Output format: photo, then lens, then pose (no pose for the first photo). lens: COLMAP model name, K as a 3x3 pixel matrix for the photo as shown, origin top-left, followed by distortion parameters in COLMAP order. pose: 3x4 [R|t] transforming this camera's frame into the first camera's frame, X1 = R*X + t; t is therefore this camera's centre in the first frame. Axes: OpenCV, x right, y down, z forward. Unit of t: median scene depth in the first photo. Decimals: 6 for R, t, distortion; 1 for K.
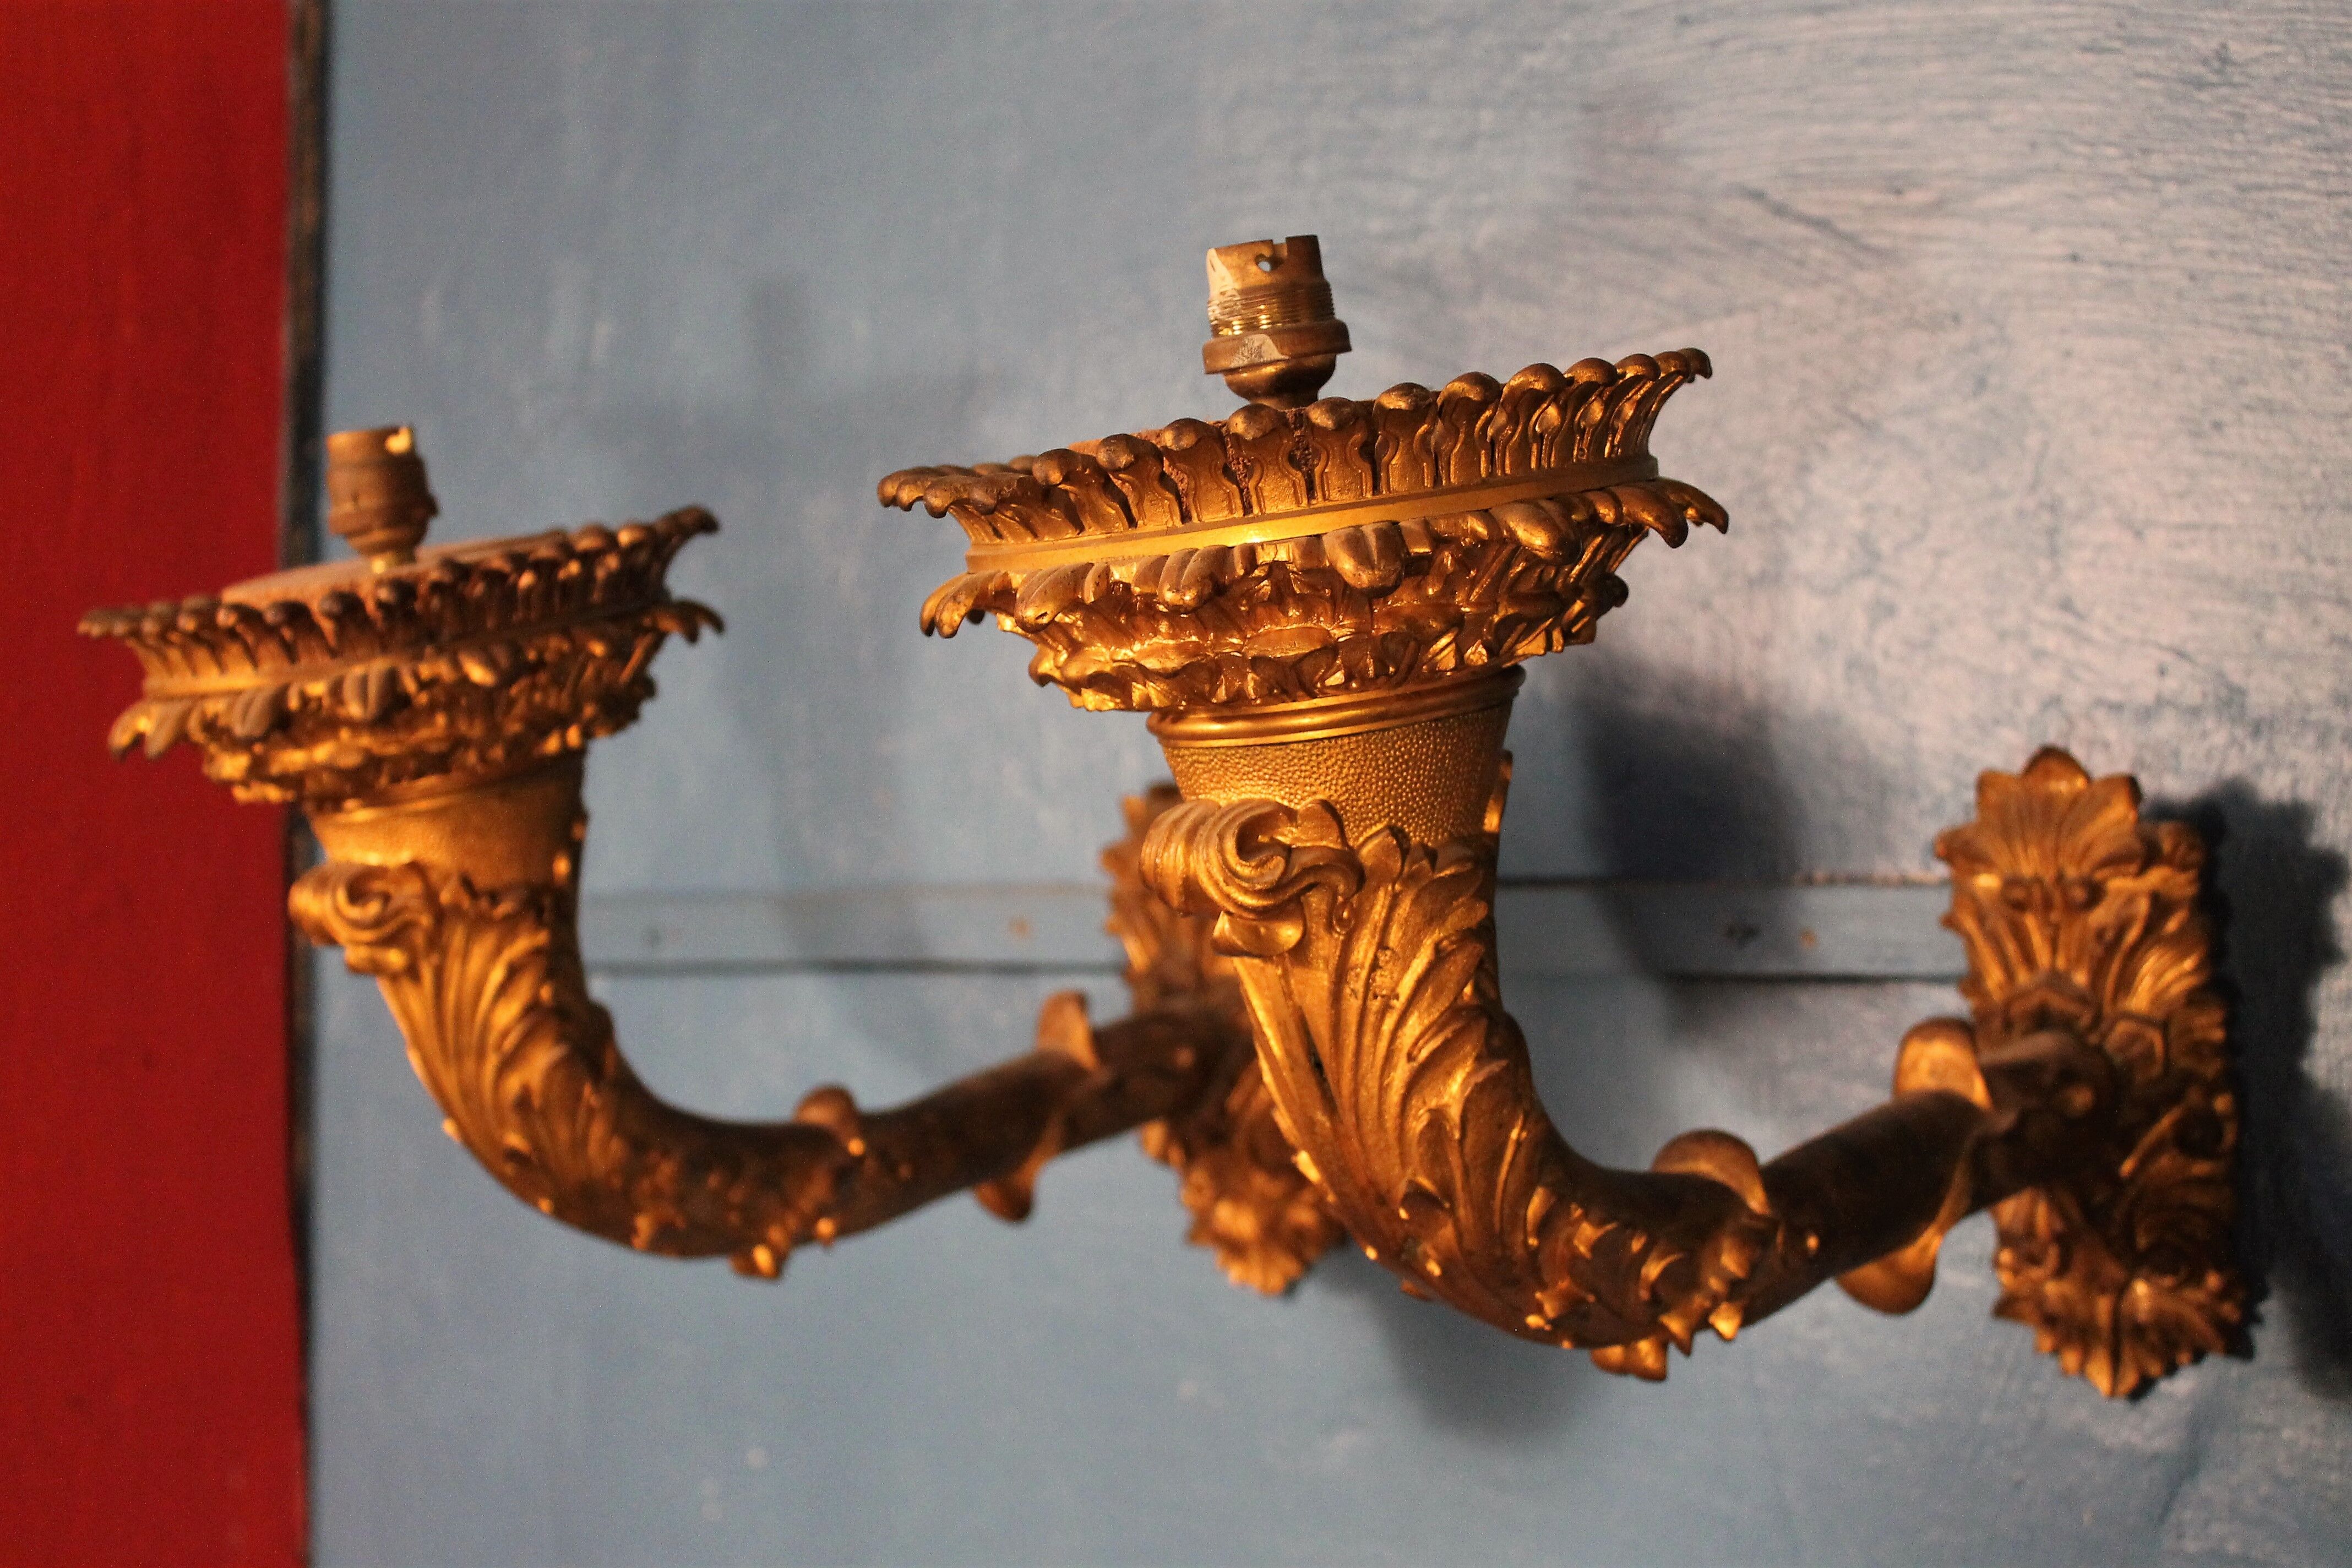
lens RADIAL K [[3310.0, 0, 1178.4], [0, 3310.0, 808.7], [0, 0, 1]] dist [-0.026742, 0.000000]
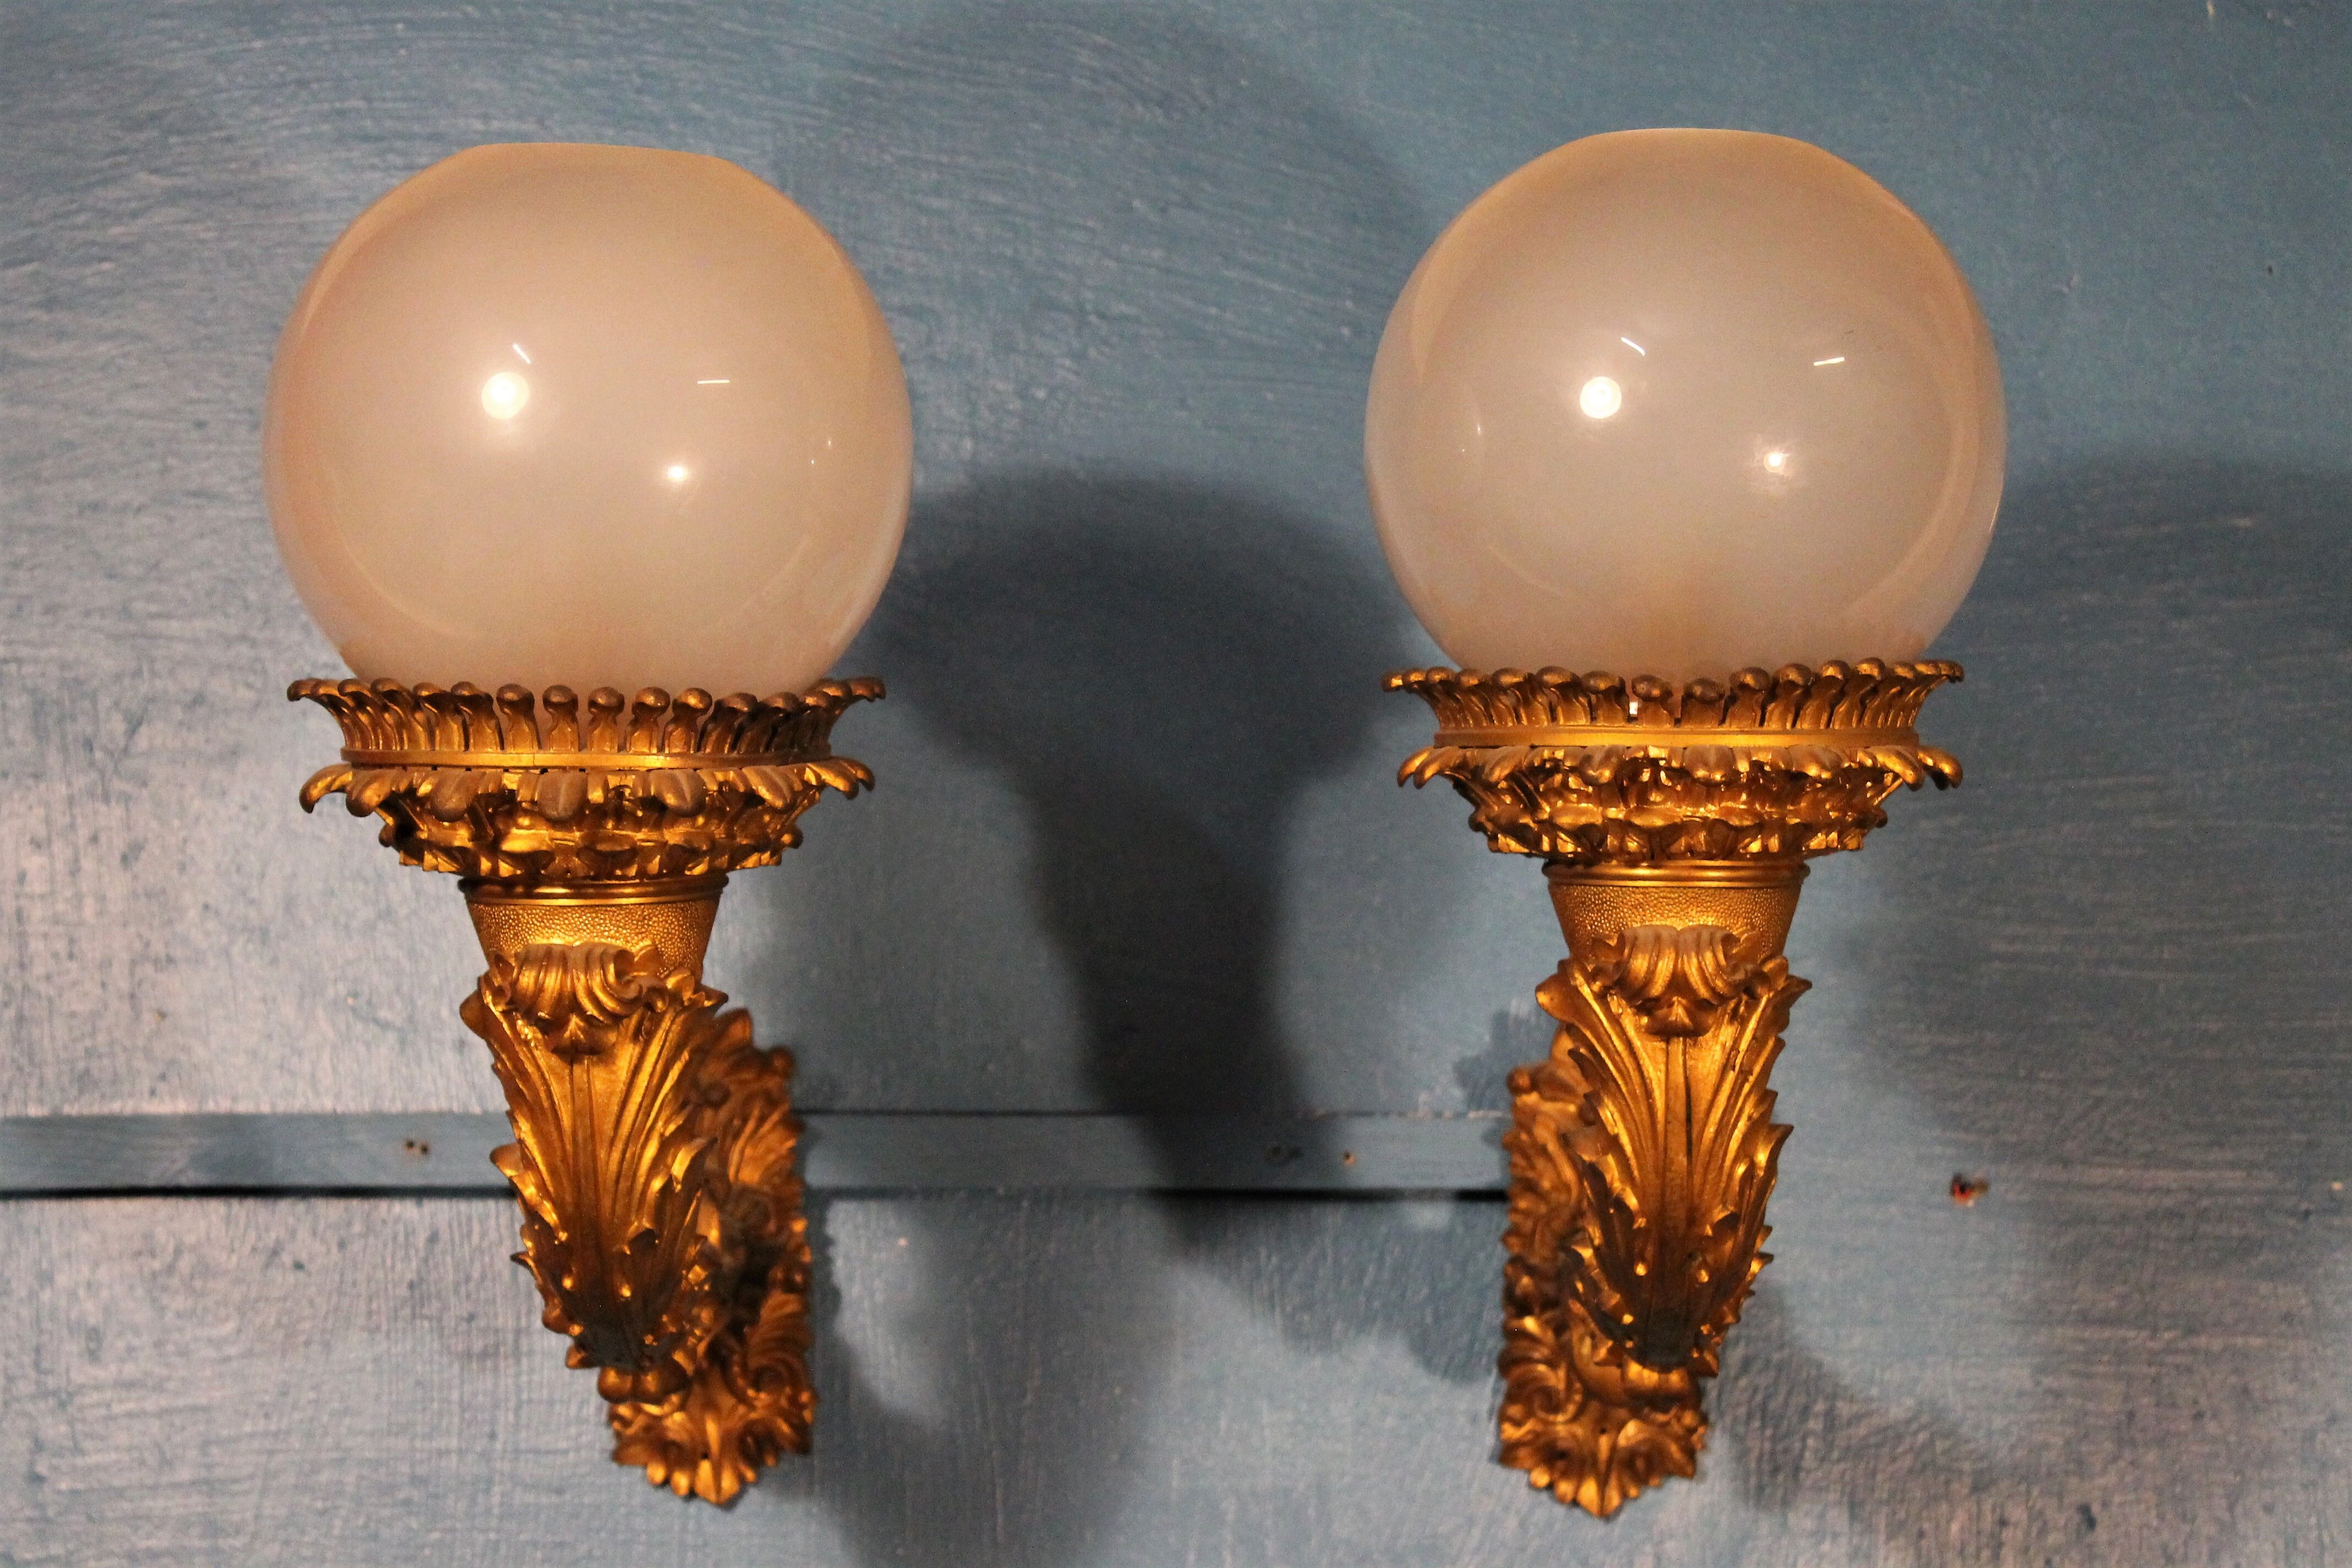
lens RADIAL K [[4954.4, 0, 1176.3], [0, 4954.4, 773.4], [0, 0, 1]] dist [-0.018156, 0.000000]
pose [[0.714827, 0.133220, 0.686494, -1.255315], [-0.024216, 0.985813, -0.166089, 0.227630], [-0.698882, 0.102101, 0.707912, -0.299754]]
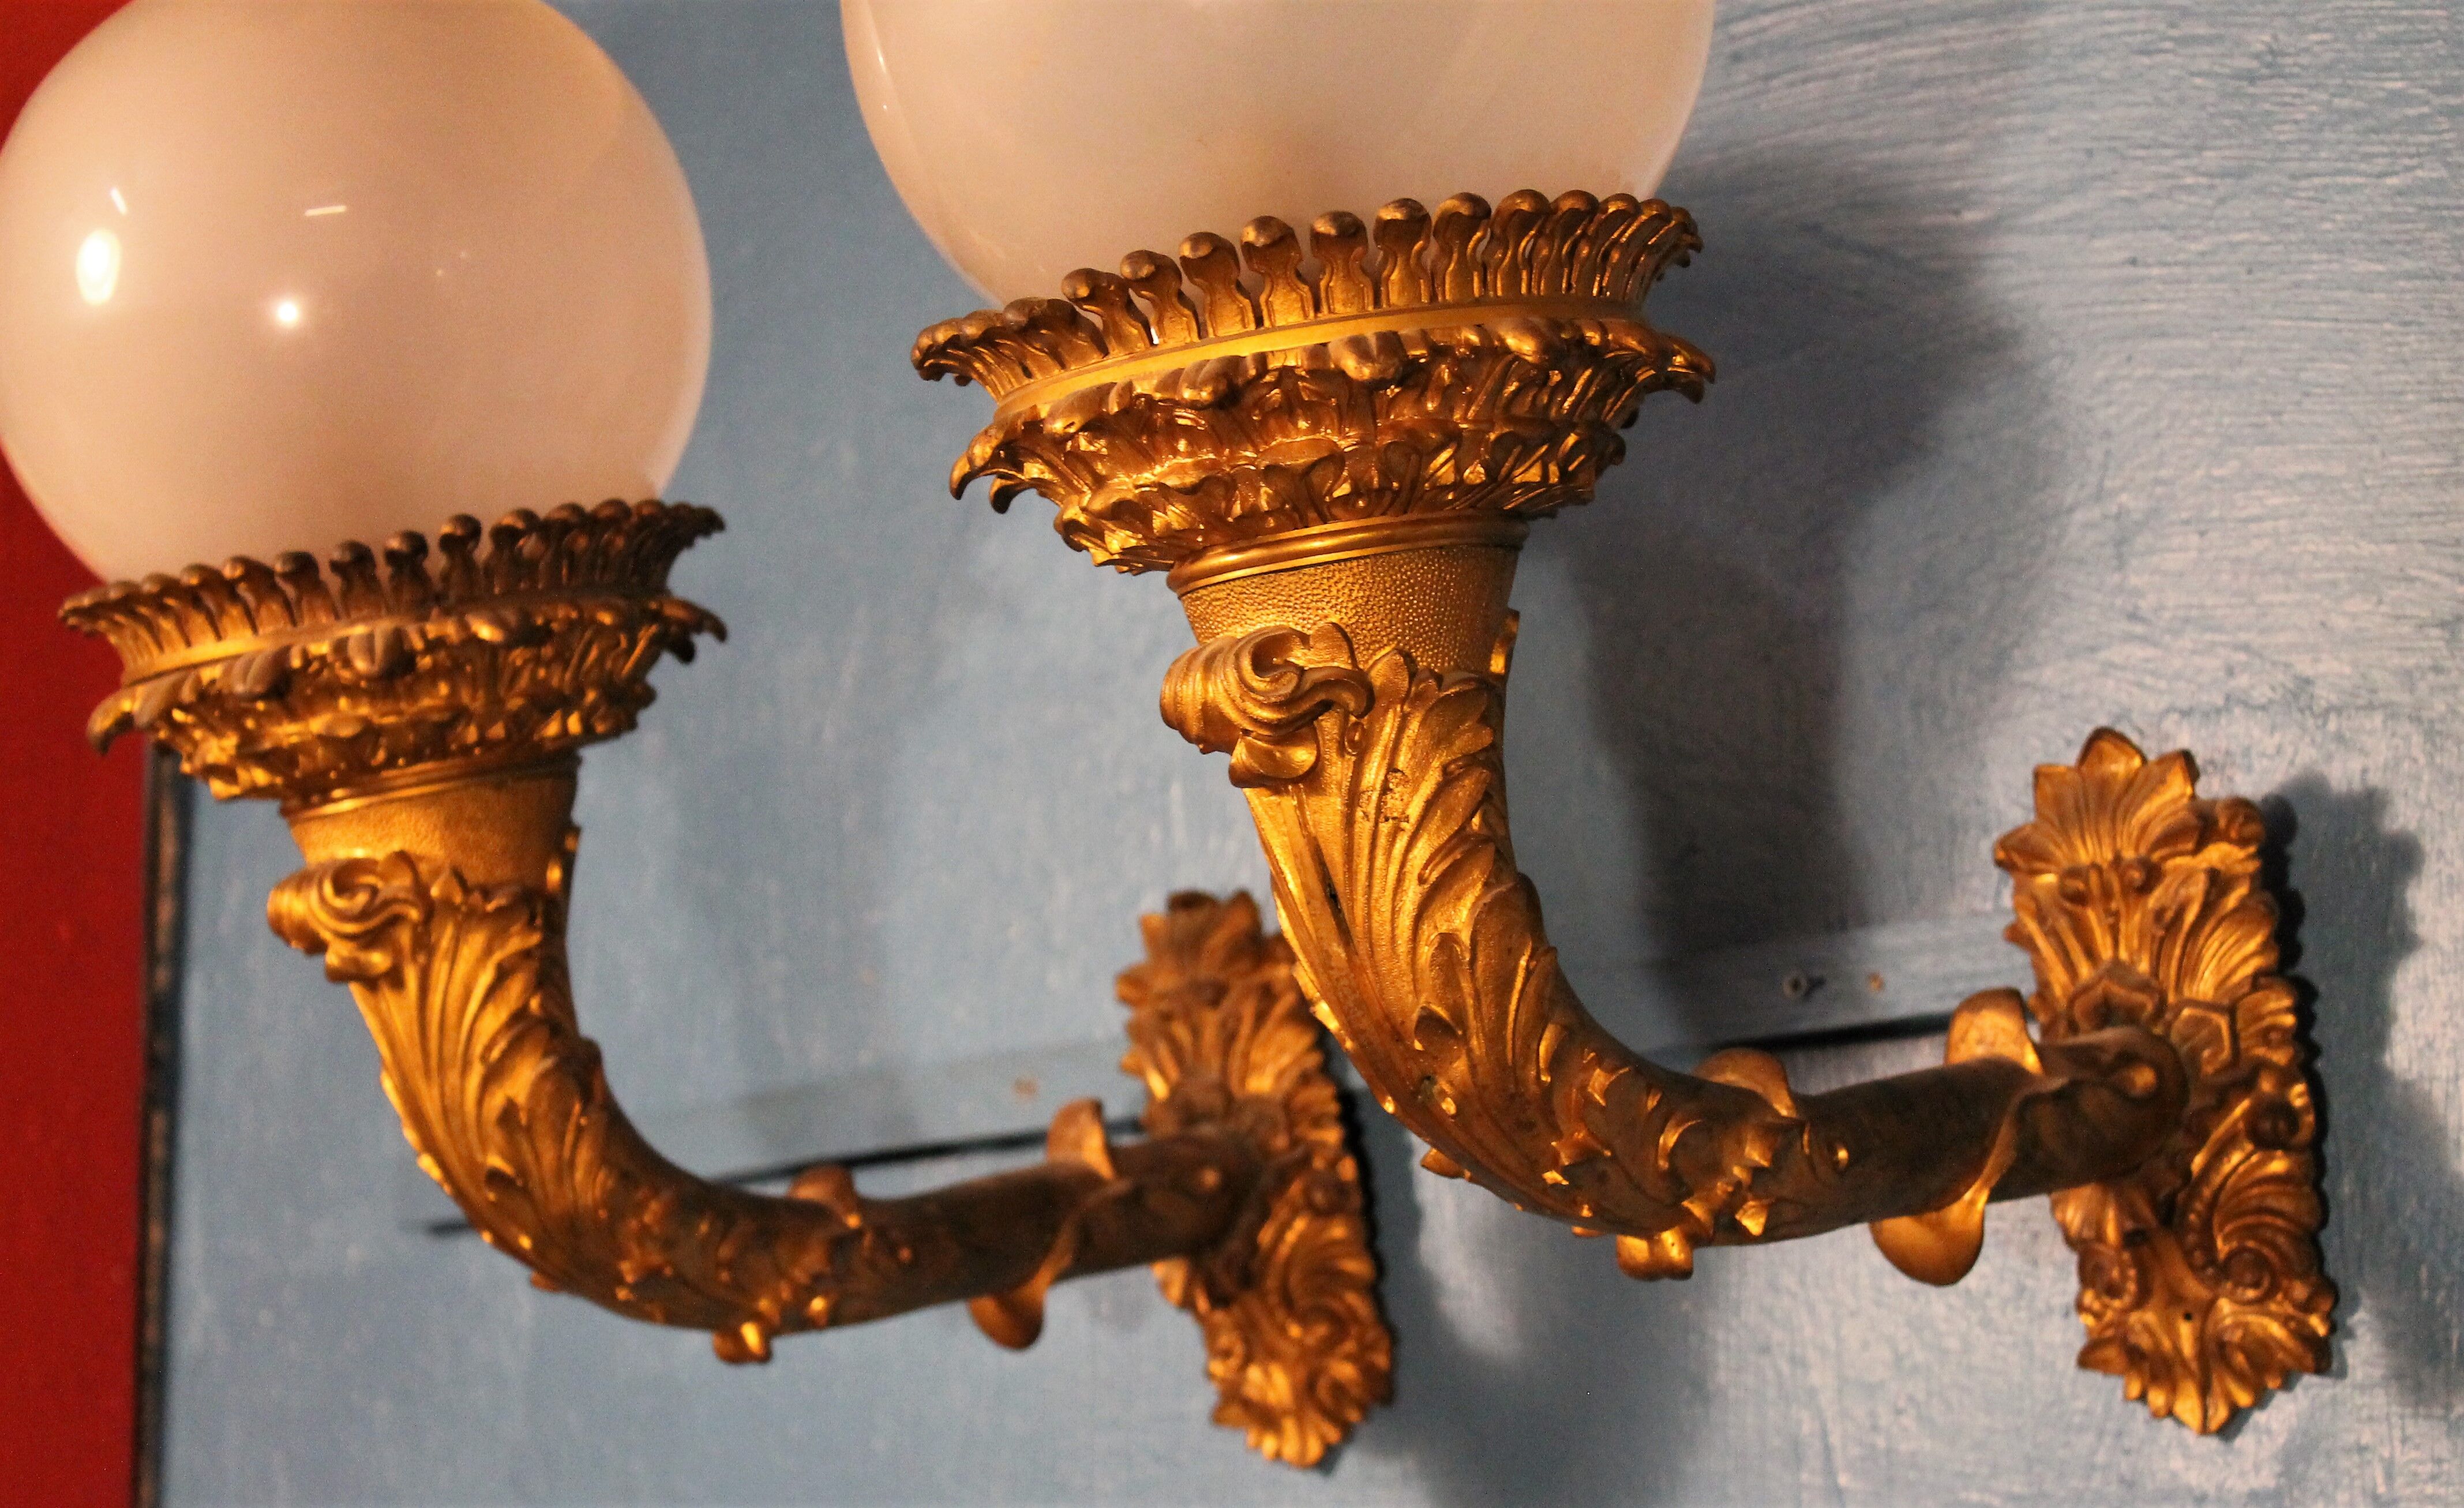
lens RADIAL K [[4748.6, 0, 1225.0], [0, 4748.6, 835.0], [0, 0, 1]] dist [0.048481, 0.000000]
pose [[0.999995, -0.002244, 0.002010, 0.004391], [0.002524, 0.988320, -0.152373, 0.224293], [-0.001644, 0.152378, 0.988321, -0.369768]]
